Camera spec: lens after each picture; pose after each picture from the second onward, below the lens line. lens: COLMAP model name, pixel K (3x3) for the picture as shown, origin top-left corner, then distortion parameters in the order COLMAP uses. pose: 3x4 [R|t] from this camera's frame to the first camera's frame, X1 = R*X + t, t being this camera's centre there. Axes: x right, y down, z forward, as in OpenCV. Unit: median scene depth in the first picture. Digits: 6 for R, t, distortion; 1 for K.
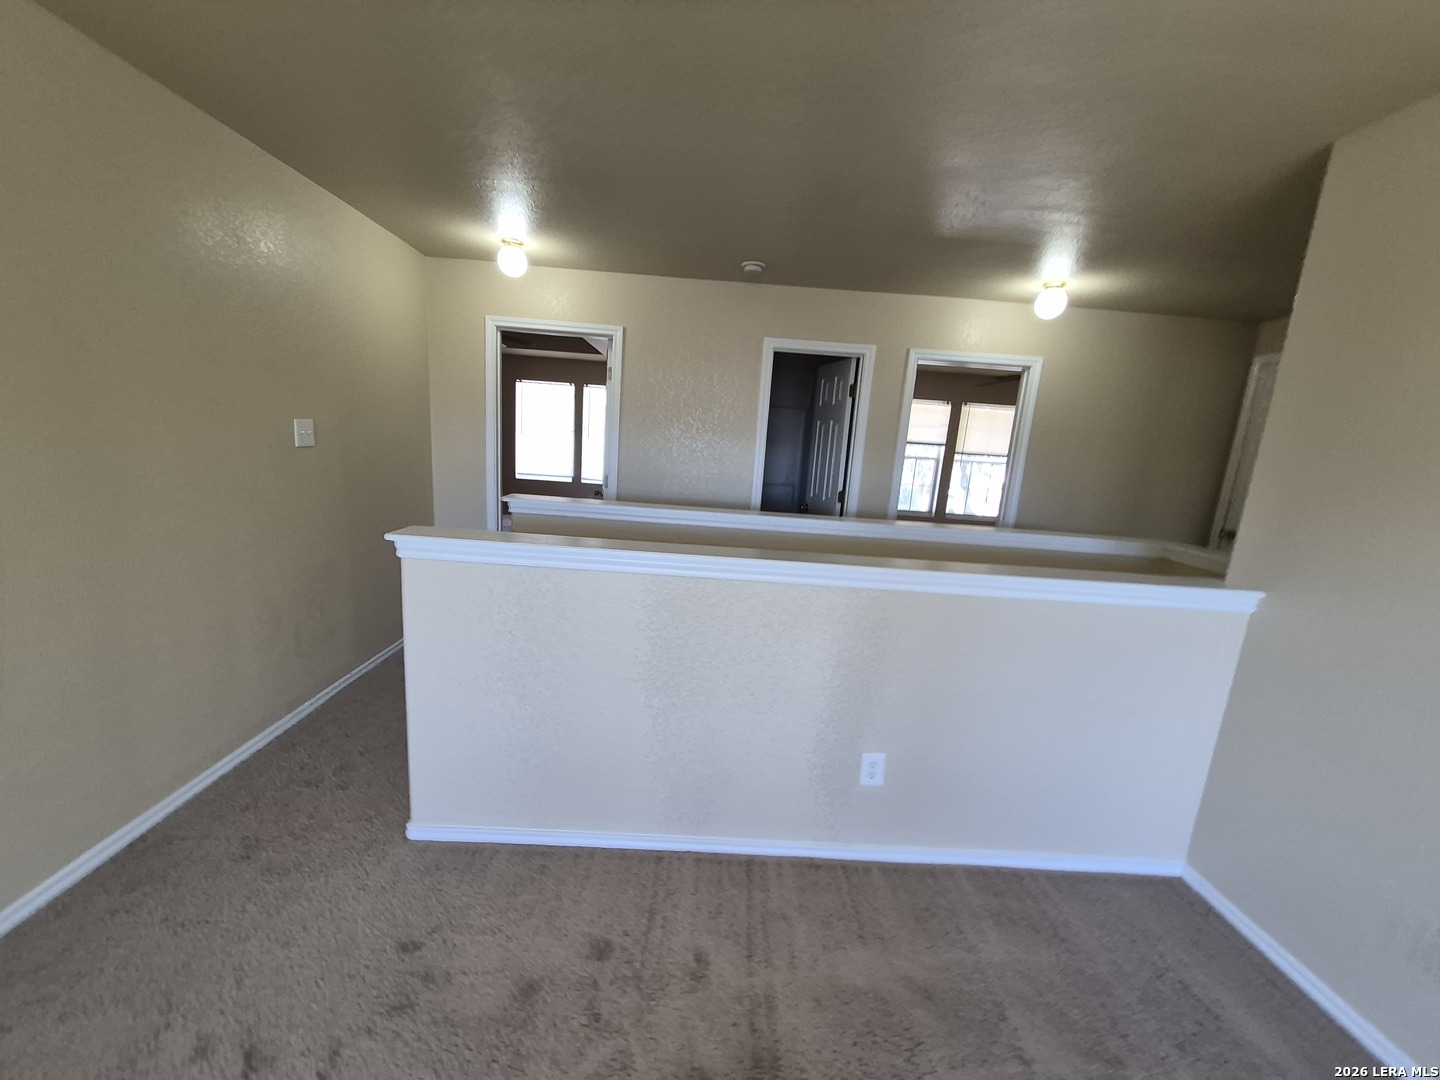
lens RADIAL K [[563.7, 0, 712.7], [0, 563.7, 550.1], [0, 0, 1]] dist [0.008269, -0.000798]
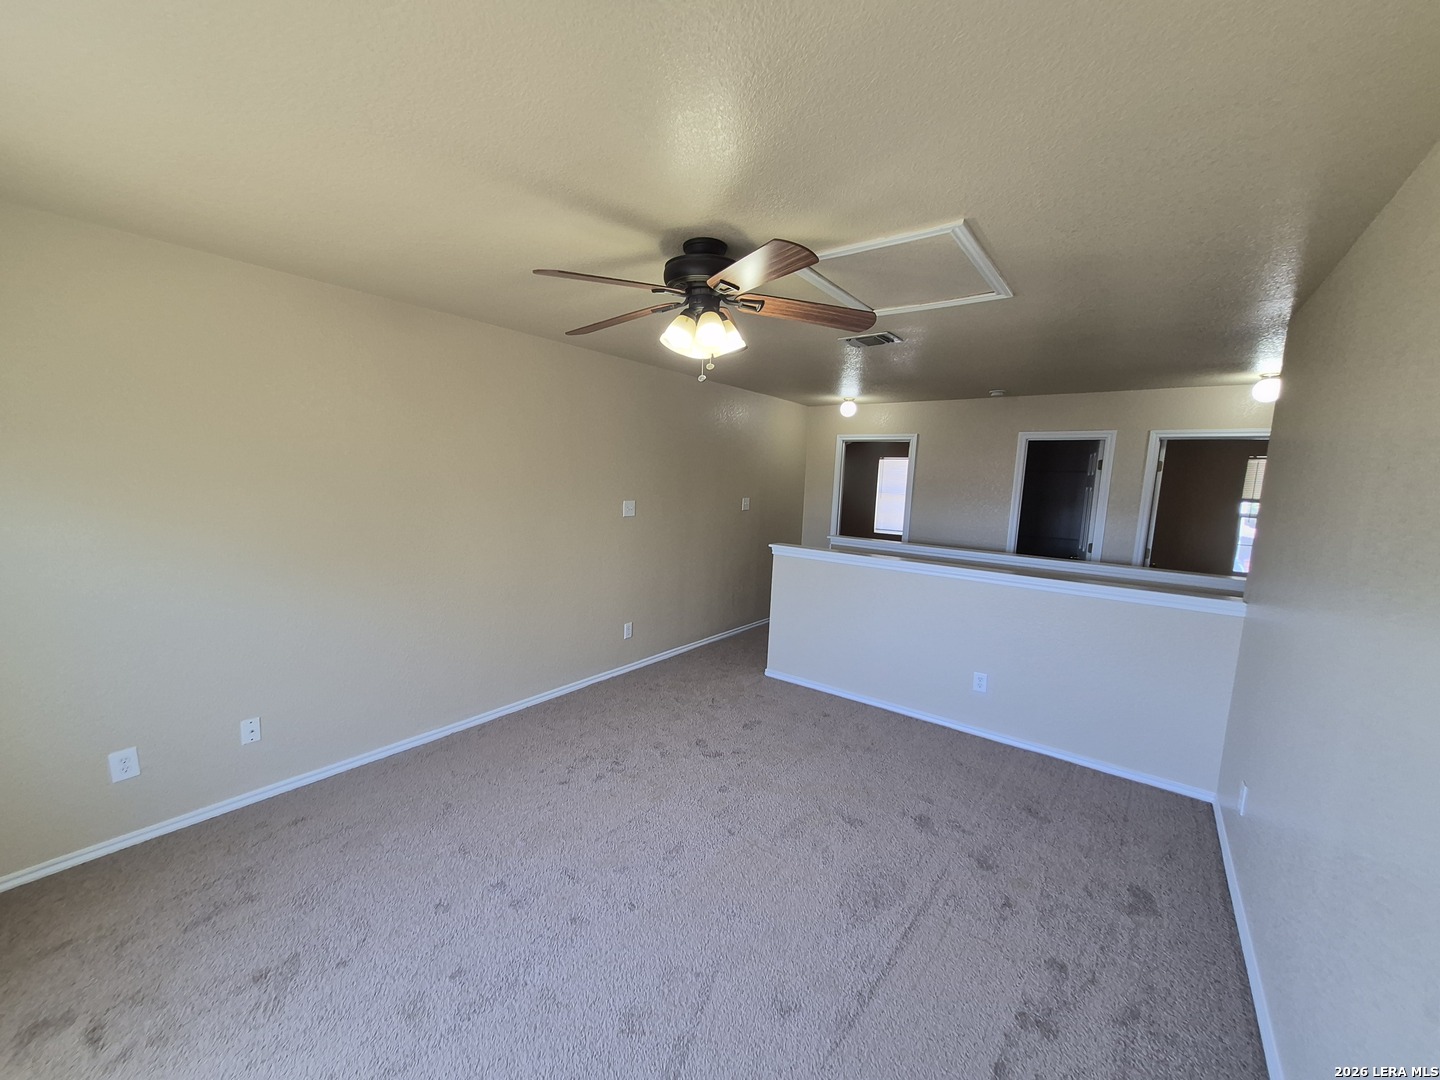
lens RADIAL K [[563.7, 0, 711.0], [0, 563.7, 543.7], [0, 0, 1]] dist [0.008269, -0.000798]
pose [[0.781122, 0.035765, -0.623353, 0.380121], [-0.106569, 0.991345, -0.076663, 0.090459], [0.615216, 0.126314, 0.778173, -0.539633]]
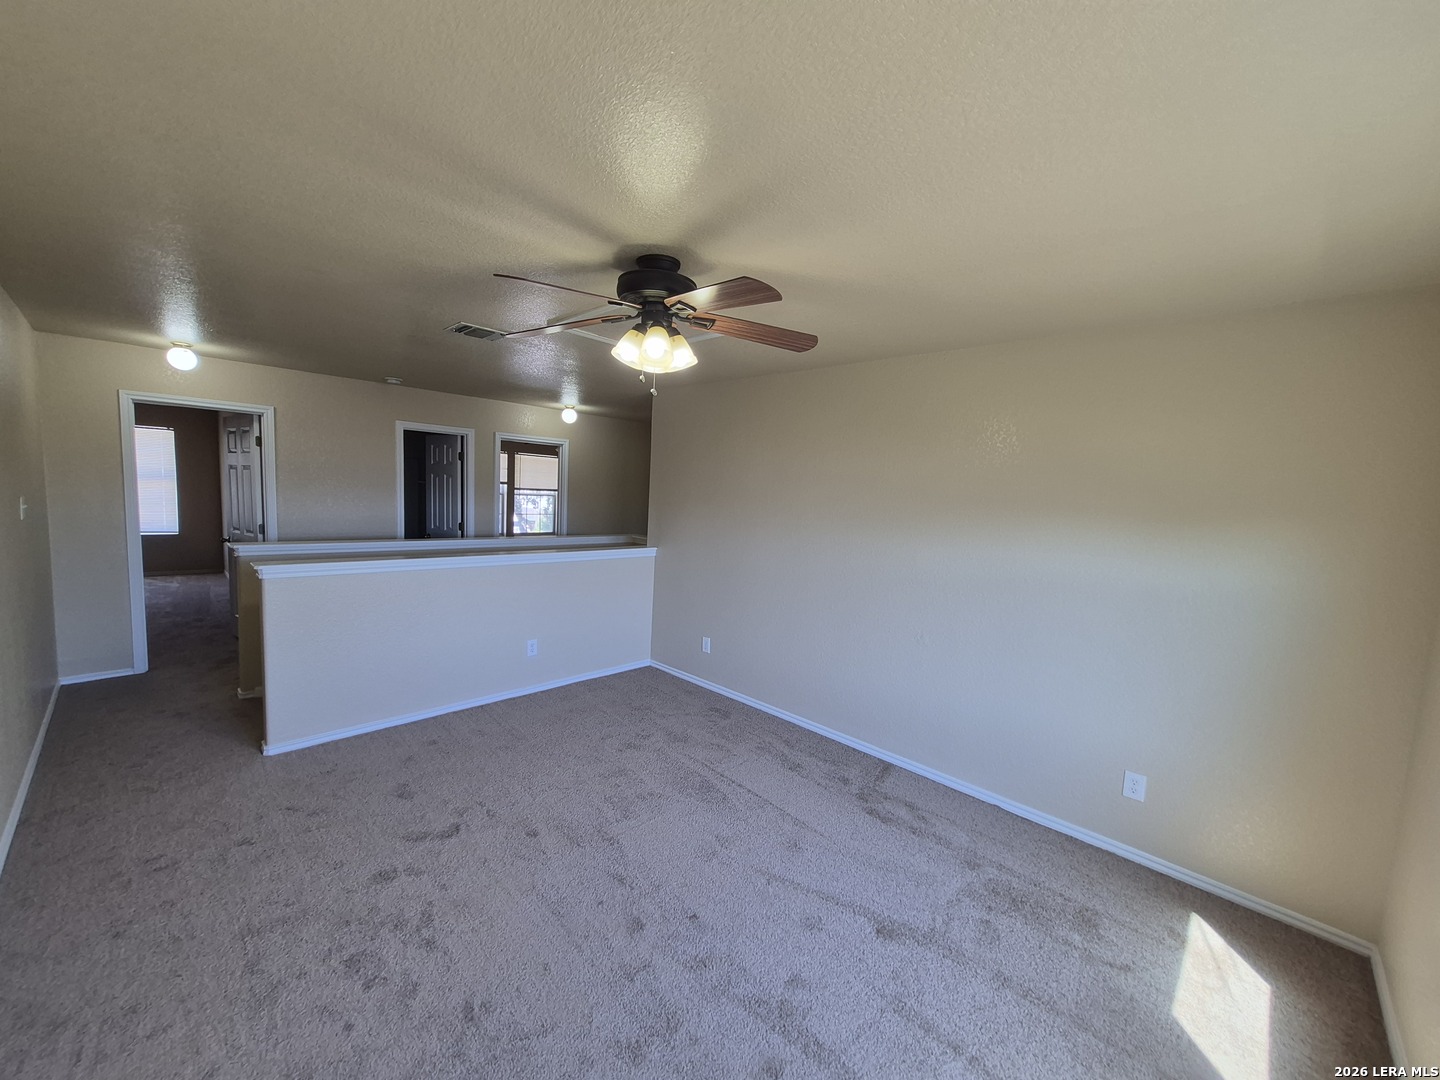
lens RADIAL K [[563.7, 0, 705.5], [0, 563.7, 545.6], [0, 0, 1]] dist [0.008269, -0.000798]
pose [[0.723263, -0.100734, 0.683186, -0.354494], [0.134769, 0.990871, 0.003427, 0.041730], [-0.677294, 0.089594, 0.730237, -0.562663]]
